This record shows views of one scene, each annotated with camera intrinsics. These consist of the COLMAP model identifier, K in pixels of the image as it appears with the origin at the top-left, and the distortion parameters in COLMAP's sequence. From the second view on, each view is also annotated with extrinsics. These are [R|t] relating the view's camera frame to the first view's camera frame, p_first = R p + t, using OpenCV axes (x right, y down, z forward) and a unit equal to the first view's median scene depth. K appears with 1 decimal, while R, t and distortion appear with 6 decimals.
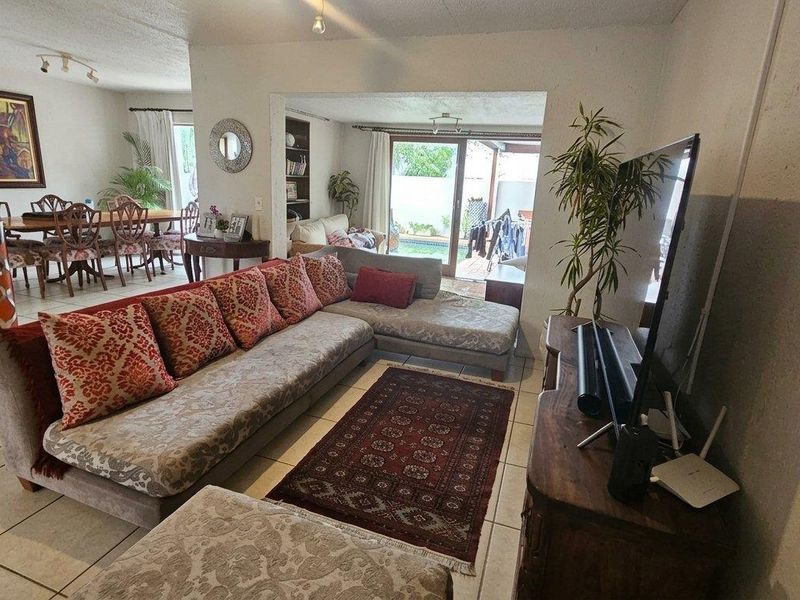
lens RADIAL K [[445.7, 0, 400.0], [0, 445.7, 300.0], [0, 0, 1]] dist [-0.005895, -0.002782]
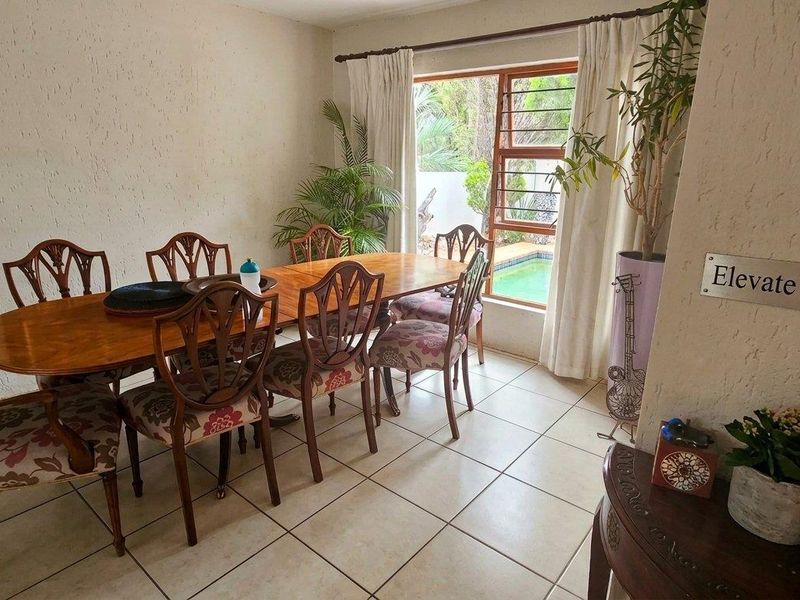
lens RADIAL K [[486.1, 0, 400.0], [0, 486.1, 300.0], [0, 0, 1]] dist [-0.002767, -0.000798]
pose [[0.937537, 0.059456, -0.342767, -0.384078], [-0.058952, 0.998190, 0.011898, -0.178947], [0.342854, 0.009052, 0.939345, 0.573870]]
